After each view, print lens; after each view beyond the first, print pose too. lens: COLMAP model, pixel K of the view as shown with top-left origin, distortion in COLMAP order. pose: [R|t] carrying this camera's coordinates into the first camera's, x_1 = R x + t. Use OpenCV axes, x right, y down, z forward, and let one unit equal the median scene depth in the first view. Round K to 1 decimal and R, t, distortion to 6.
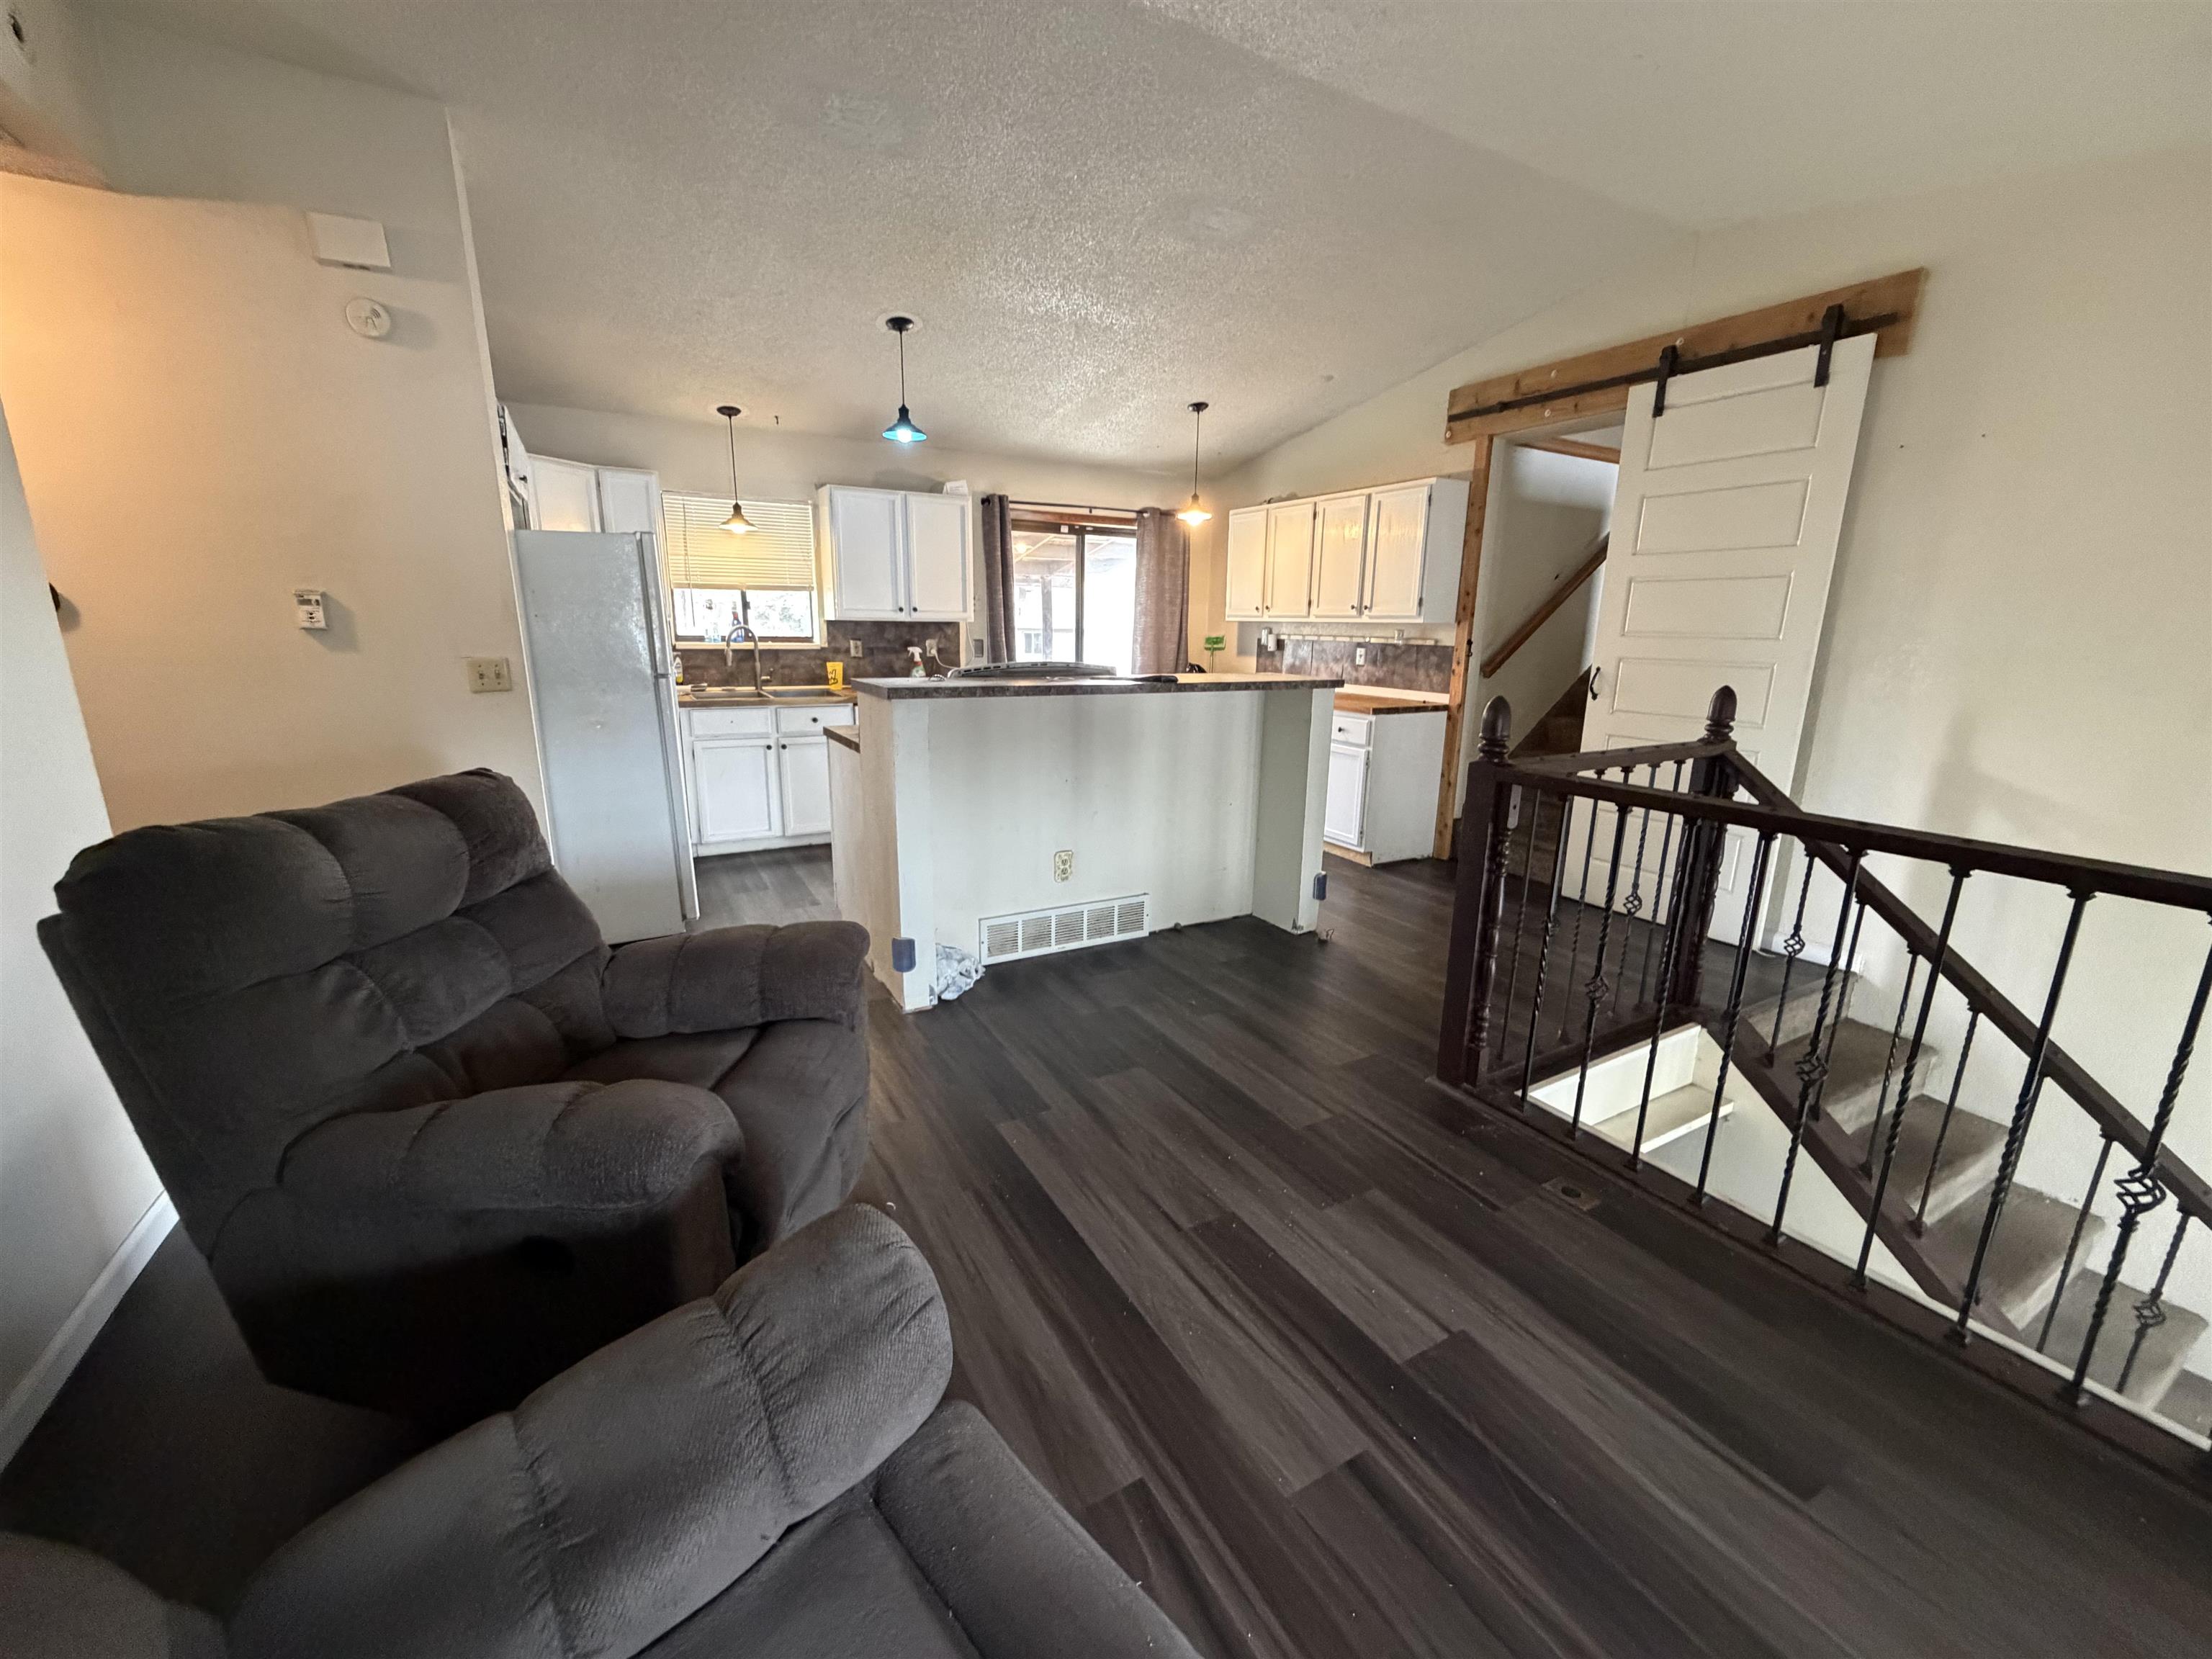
lens RADIAL K [[882.7, 0, 1110.6], [0, 882.7, 831.9], [0, 0, 1]] dist [0.000641, 0.000186]
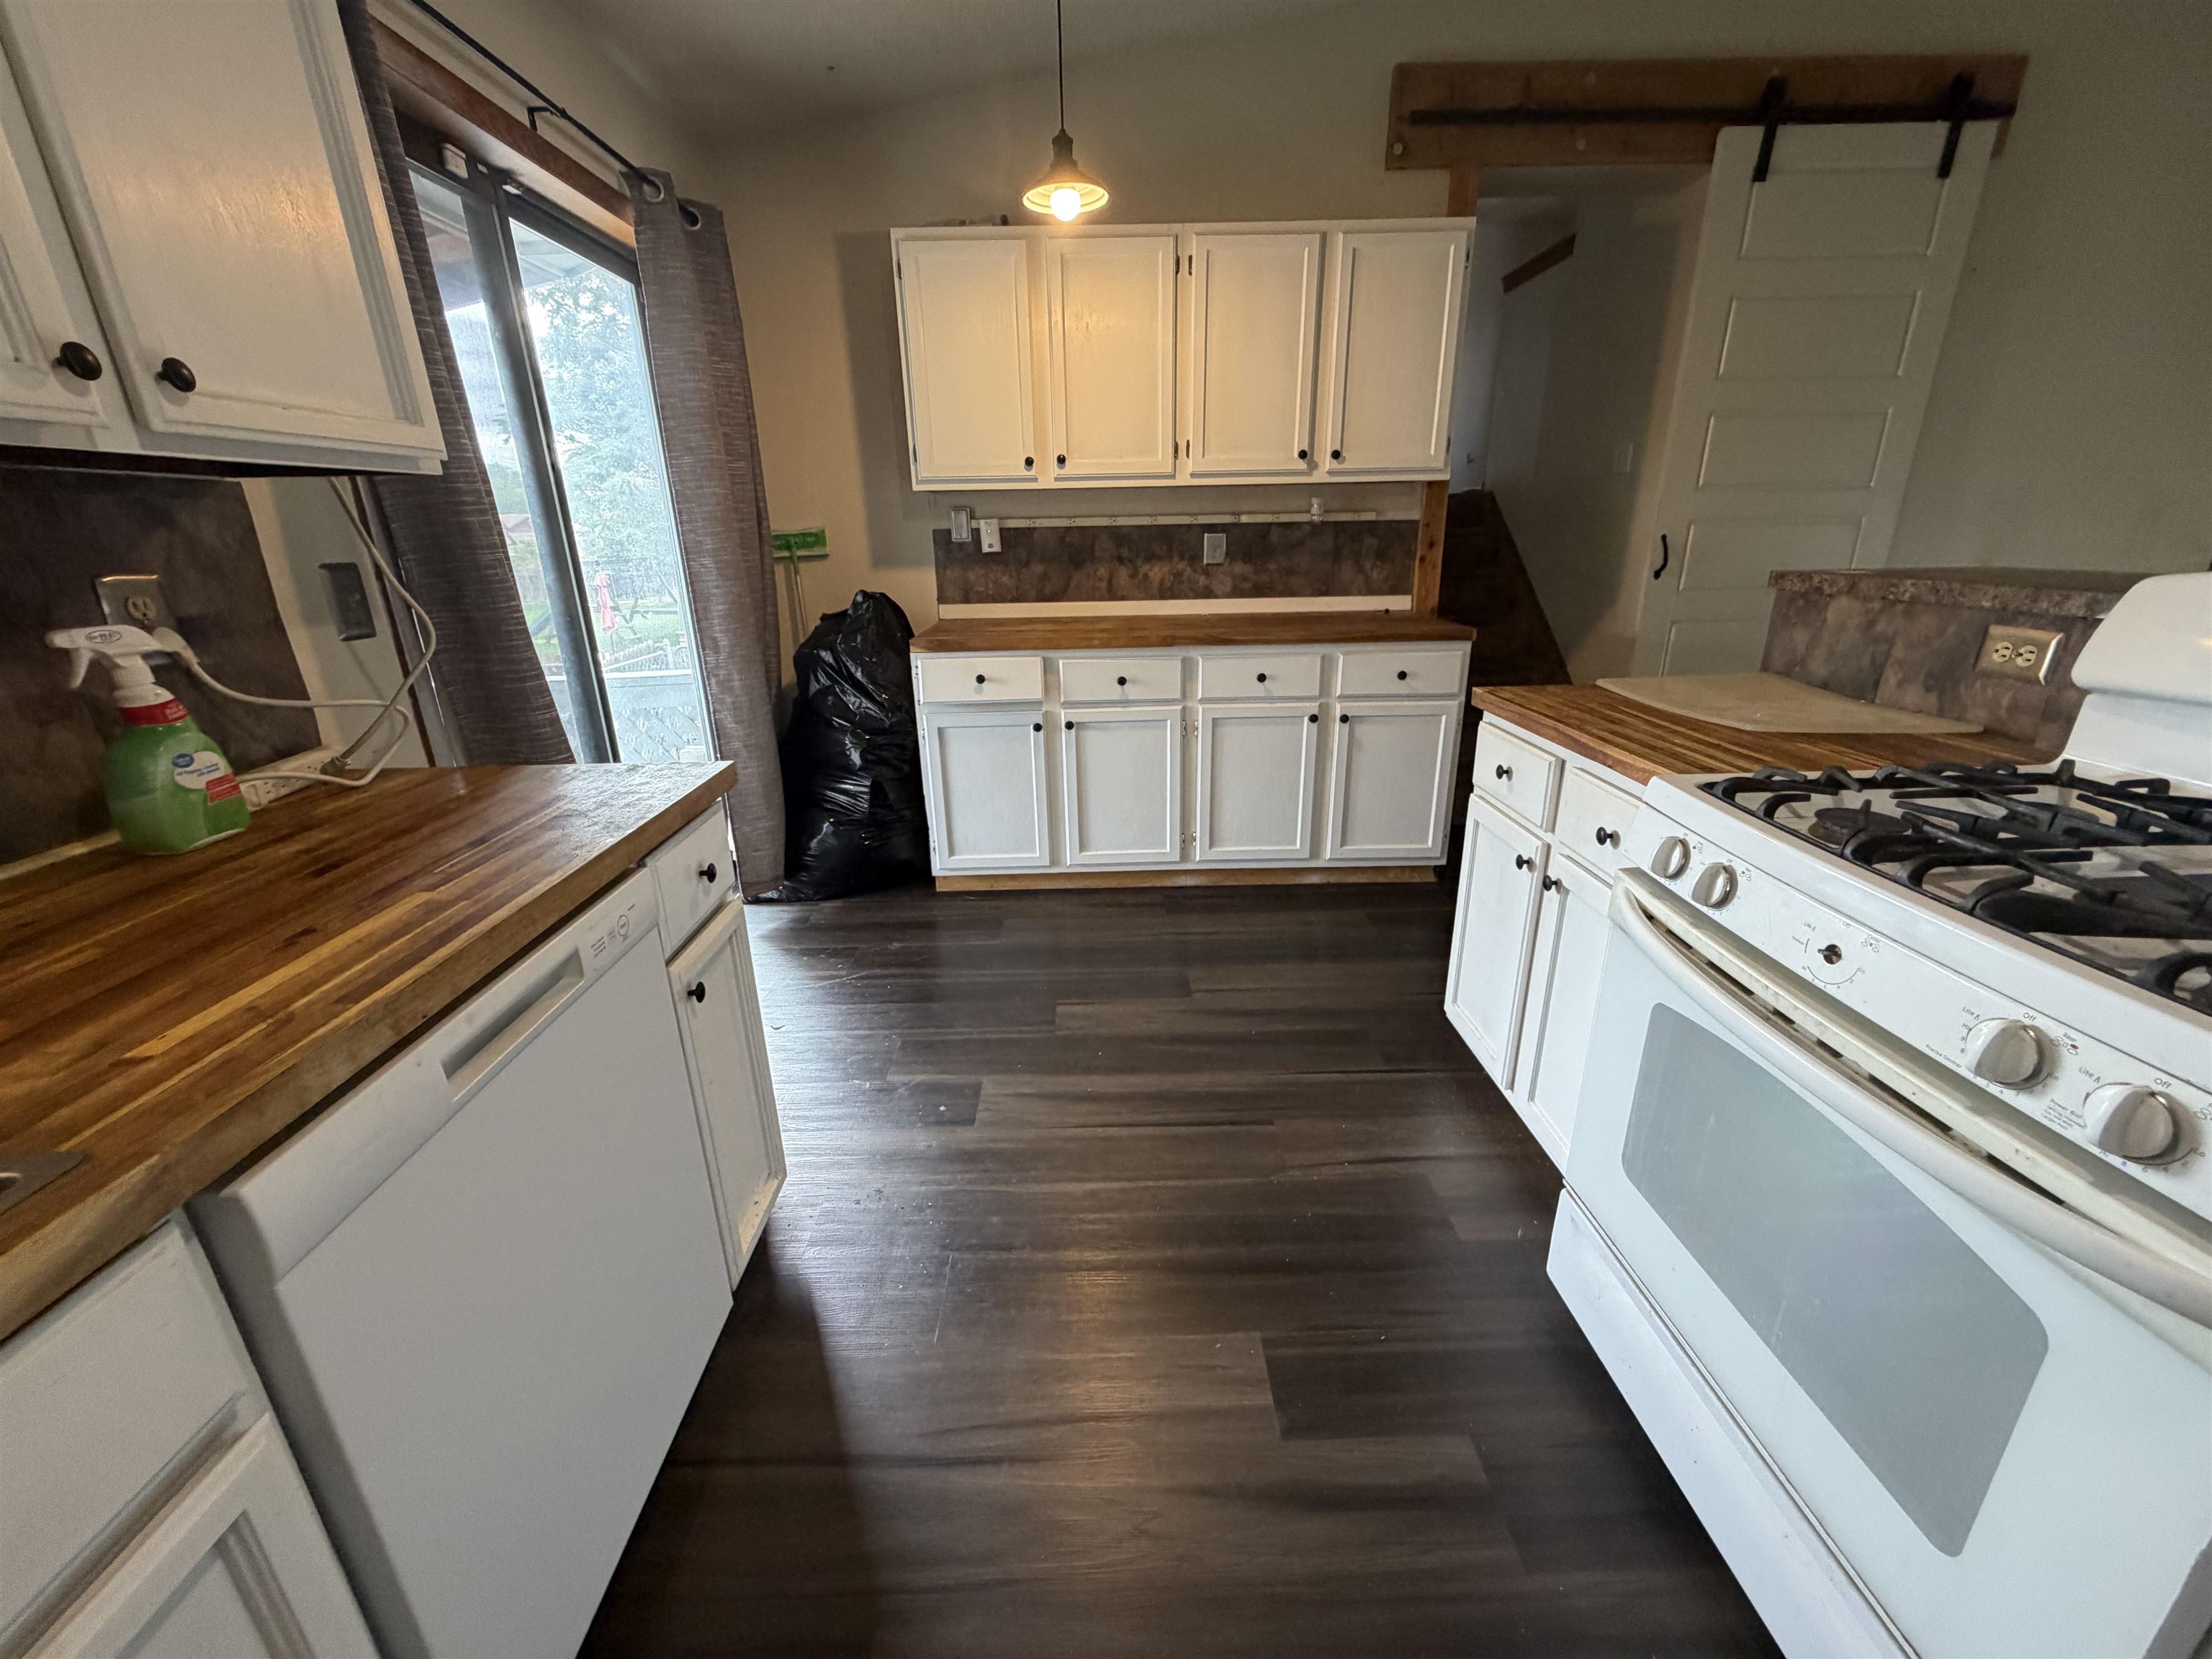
lens RADIAL K [[882.7, 0, 1101.8], [0, 882.7, 827.9], [0, 0, 1]] dist [0.000641, 0.000186]
pose [[0.472931, -0.309157, 0.825080, -0.341504], [0.232456, 0.947024, 0.221607, -0.201216], [-0.849882, 0.086990, 0.519743, 0.914906]]
